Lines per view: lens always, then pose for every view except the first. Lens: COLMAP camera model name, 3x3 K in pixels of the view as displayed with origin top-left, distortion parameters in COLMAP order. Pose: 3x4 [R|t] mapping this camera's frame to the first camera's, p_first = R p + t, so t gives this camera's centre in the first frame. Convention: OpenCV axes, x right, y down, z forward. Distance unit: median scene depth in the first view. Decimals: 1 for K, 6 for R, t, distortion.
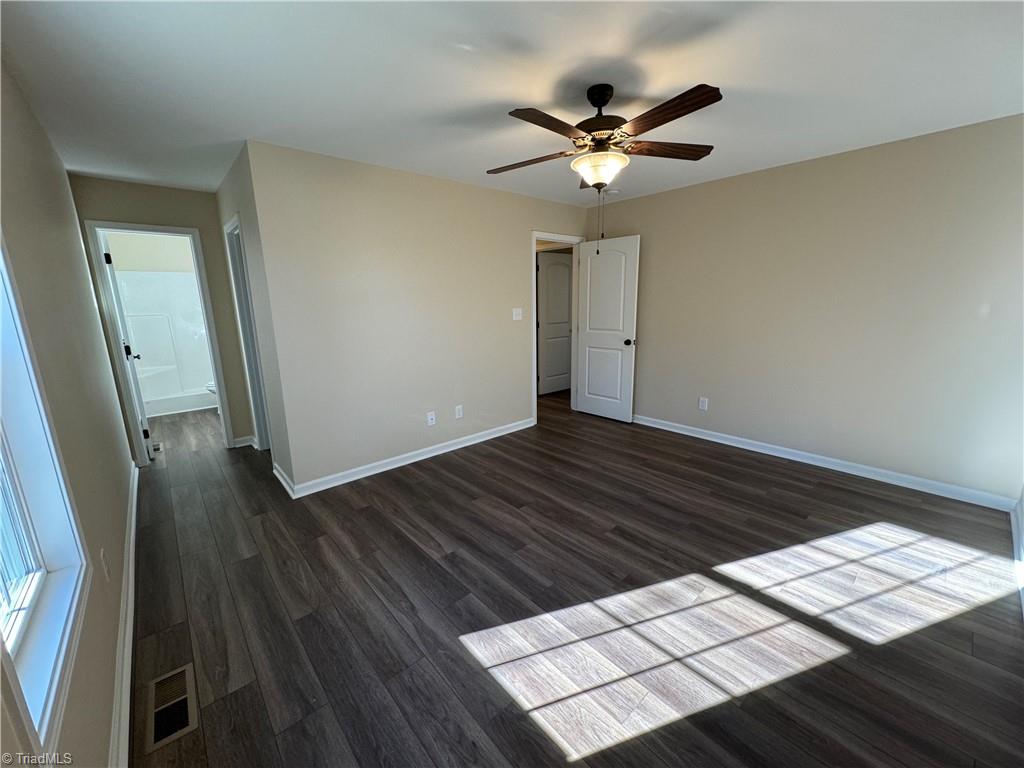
lens RADIAL K [[410.0, 0, 512.0], [0, 410.0, 384.0], [0, 0, 1]] dist [0.003679, 0.000103]
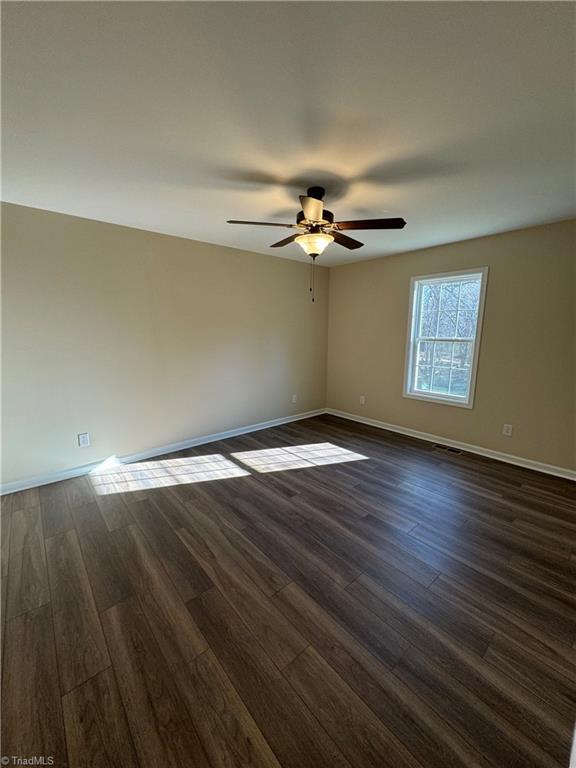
lens RADIAL K [[307.5, 0, 288.0], [0, 307.5, 384.0], [0, 0, 1]] dist [0.003679, 0.000103]
pose [[-0.999740, 0.015107, 0.017057, 0.286754], [0.020348, 0.928806, 0.370006, -0.455010], [-0.010253, 0.370257, -0.928873, 2.157305]]
